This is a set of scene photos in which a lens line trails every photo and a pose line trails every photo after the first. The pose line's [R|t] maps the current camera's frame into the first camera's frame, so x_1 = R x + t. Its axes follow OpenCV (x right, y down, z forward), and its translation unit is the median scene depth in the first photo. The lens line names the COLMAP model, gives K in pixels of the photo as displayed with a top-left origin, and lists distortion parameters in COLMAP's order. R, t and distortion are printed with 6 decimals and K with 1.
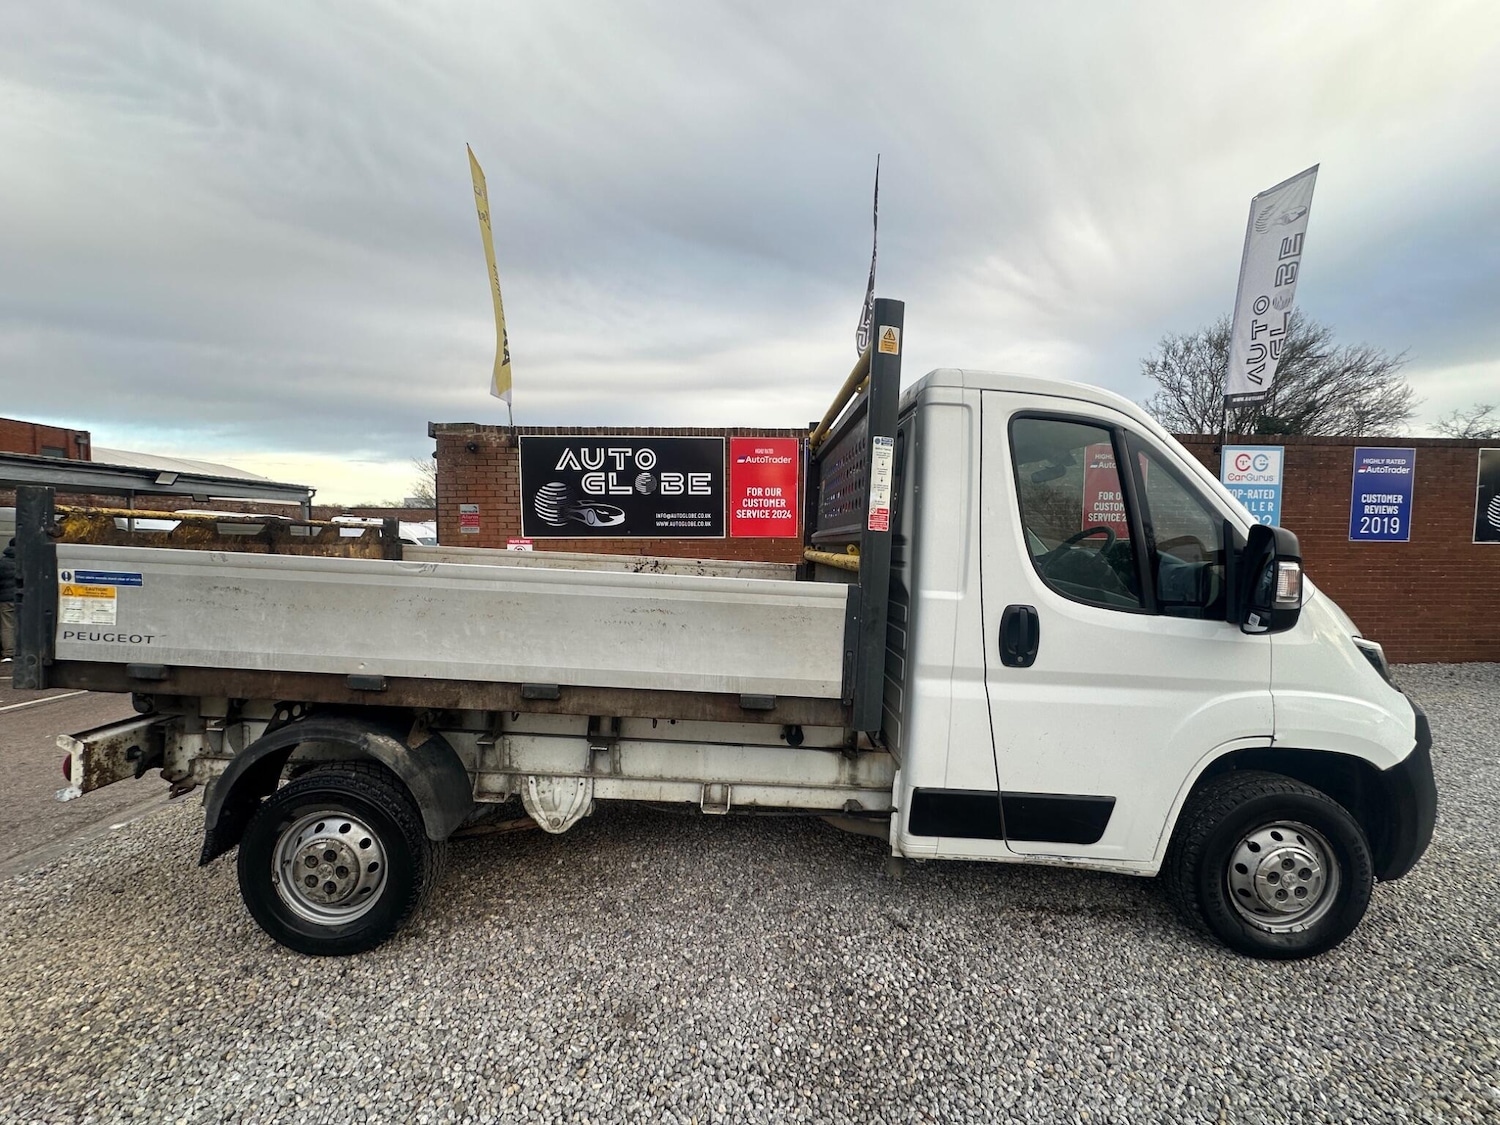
lens RADIAL K [[595.6, 0, 750.5], [0, 595.6, 557.6], [0, 0, 1]] dist [-0.002013, 0.000517]
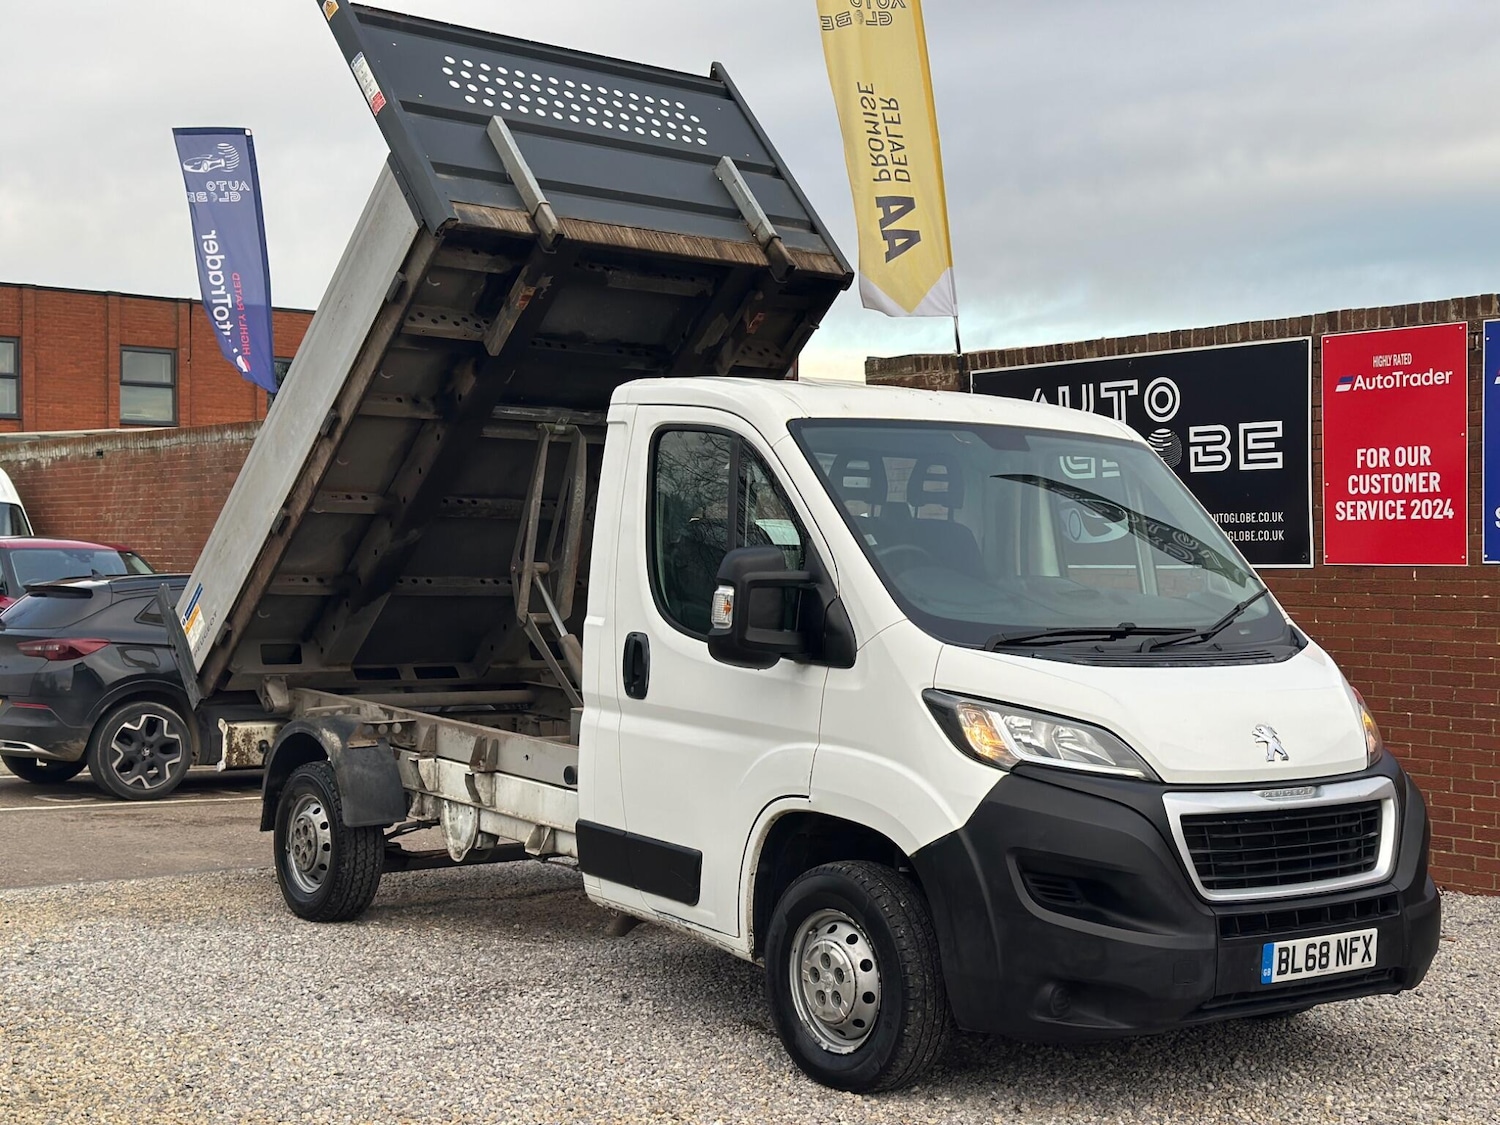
lens RADIAL K [[2070.6, 0, 760.6], [0, 2070.6, 553.4], [0, 0, 1]] dist [0.154367, 0.024711]
pose [[0.610542, -0.005137, -0.791967, 3.009929], [-0.029017, 0.999162, -0.028850, 0.041125], [0.791452, 0.040595, 0.609882, -0.810004]]
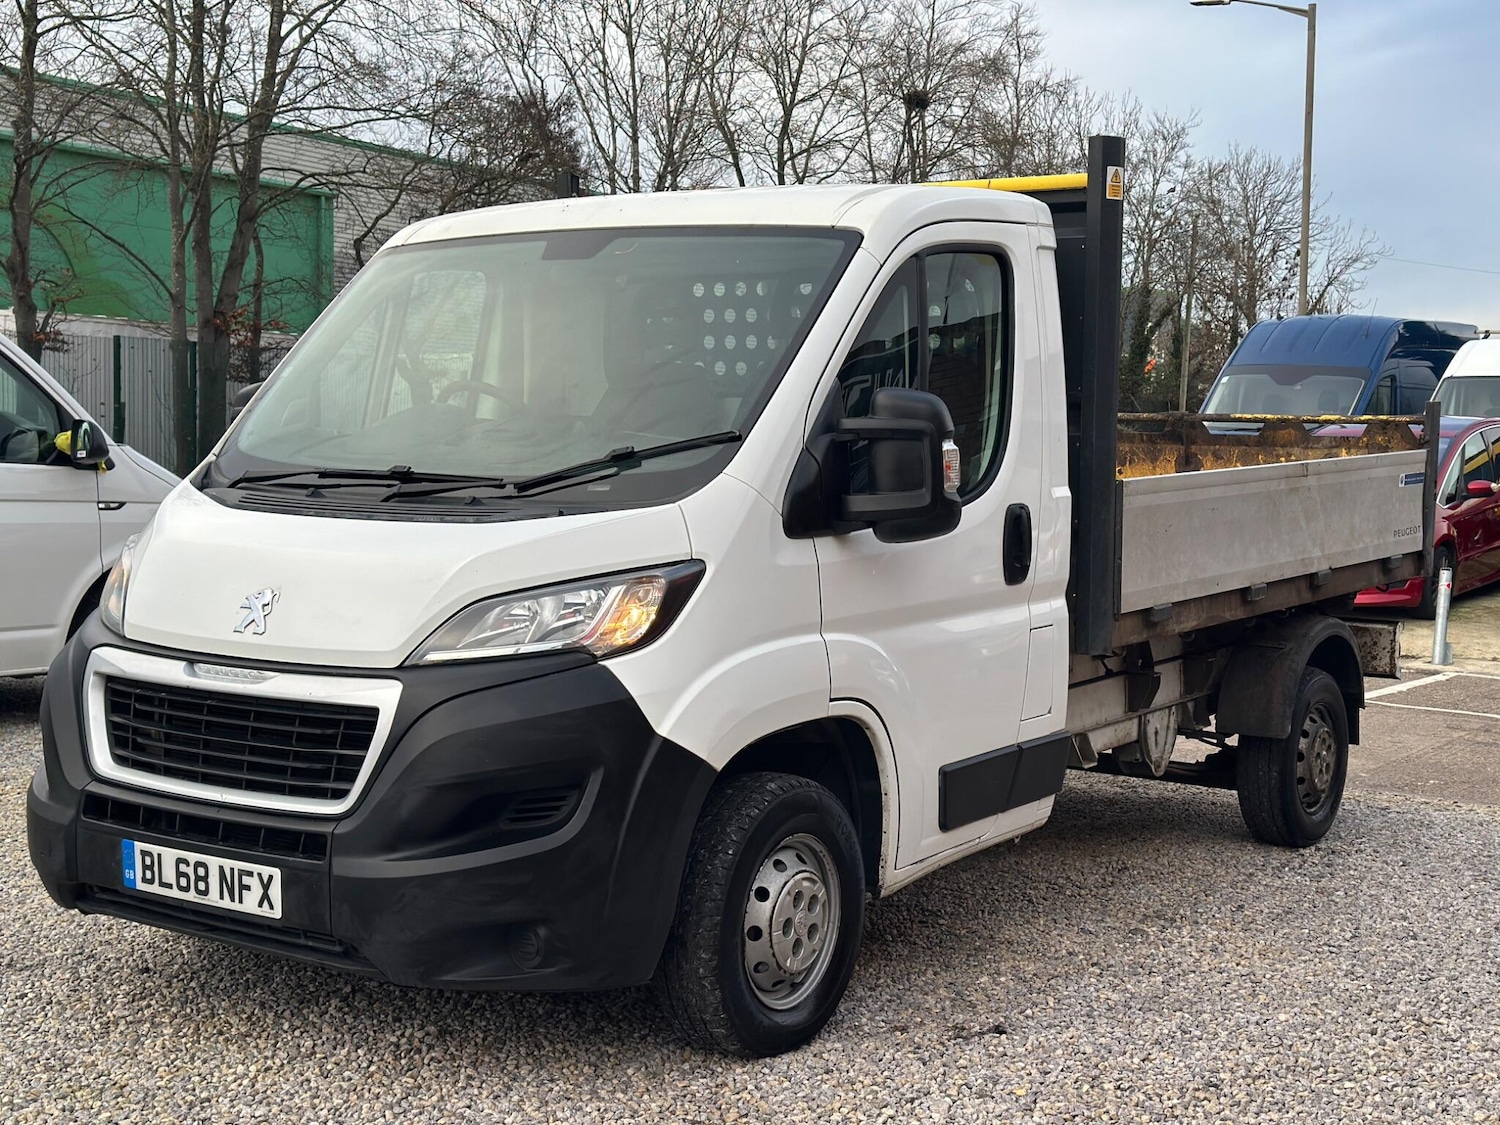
lens RADIAL K [[2066.5, 0, 746.6], [0, 2066.5, 559.8], [0, 0, 1]] dist [0.125720, -0.025823]
pose [[-0.584724, 0.022355, -0.810925, 2.681750], [-0.050285, 0.996699, 0.063735, -0.023845], [0.809673, 0.078044, -0.581669, 3.100121]]
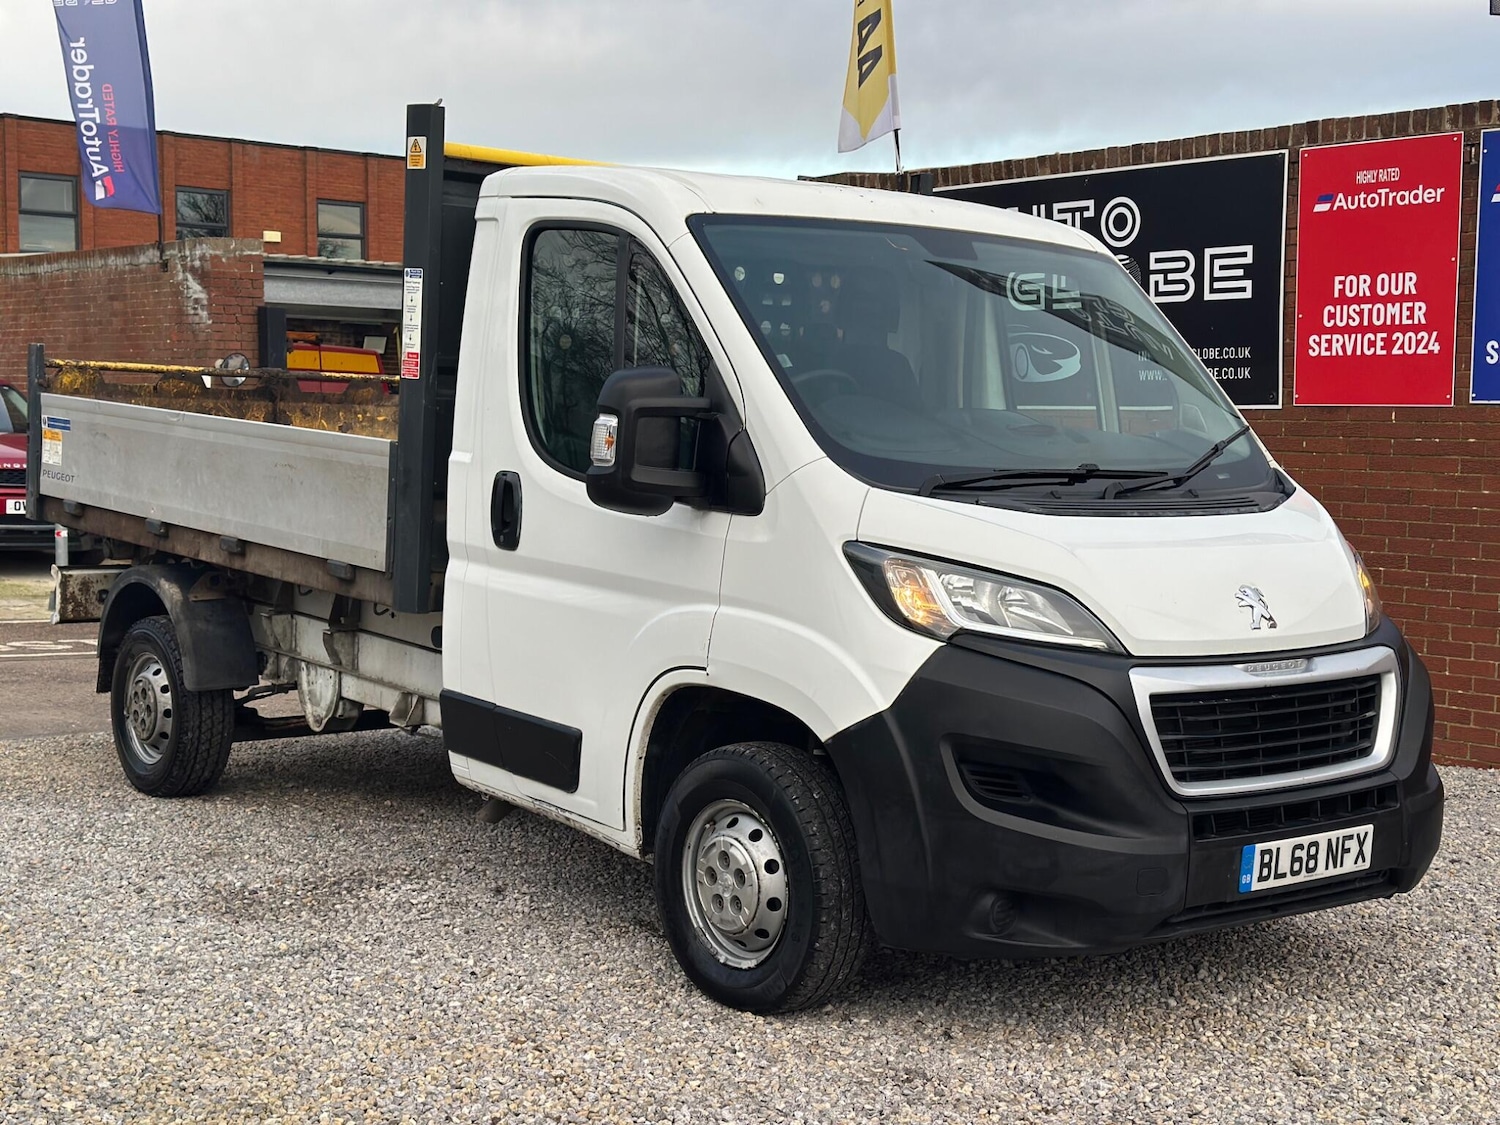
lens RADIAL K [[2066.5, 0, 746.6], [0, 2066.5, 559.8], [0, 0, 1]] dist [0.125720, -0.025823]
pose [[0.628130, 0.059653, -0.775818, 2.656318], [-0.037799, 0.998219, 0.046150, 0.055264], [0.777189, 0.000337, 0.629267, -0.464146]]
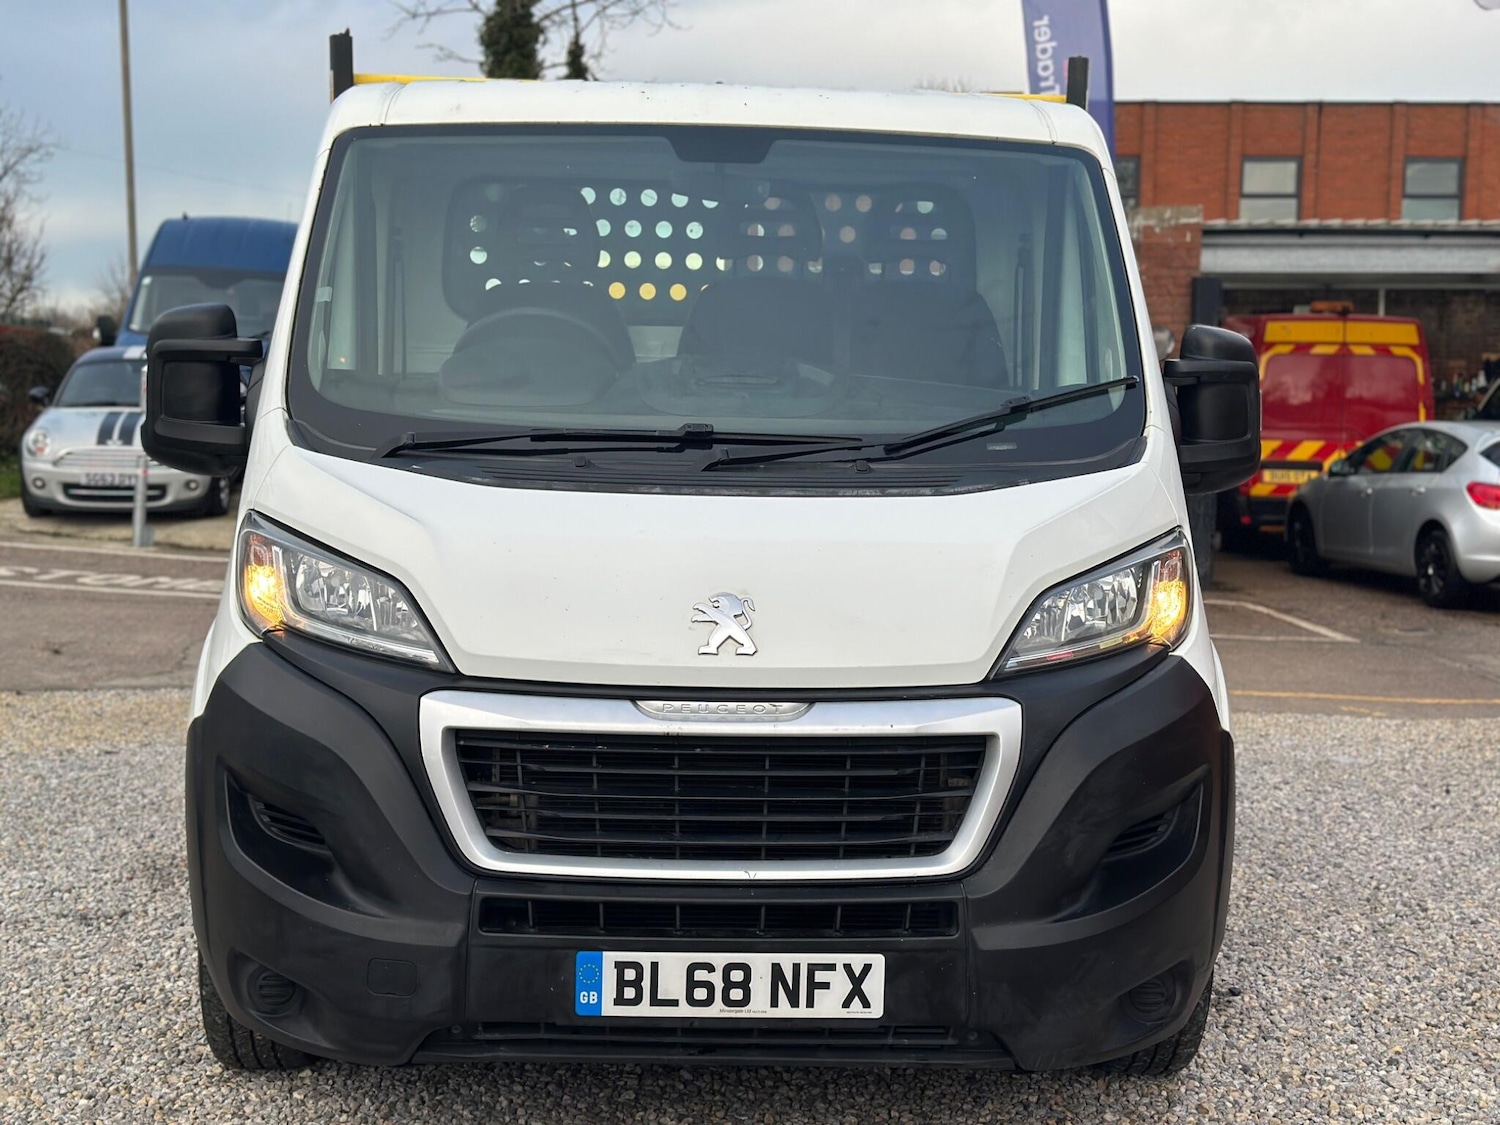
lens RADIAL K [[2086.7, 0, 750.0], [0, 2086.7, 562.5], [0, 0, 1]] dist [0.105109, -0.013025]
pose [[0.025298, 0.081987, -0.996312, 2.859620], [-0.044301, 0.995744, 0.080815, 0.010703], [0.998698, 0.042093, 0.028823, 1.398509]]
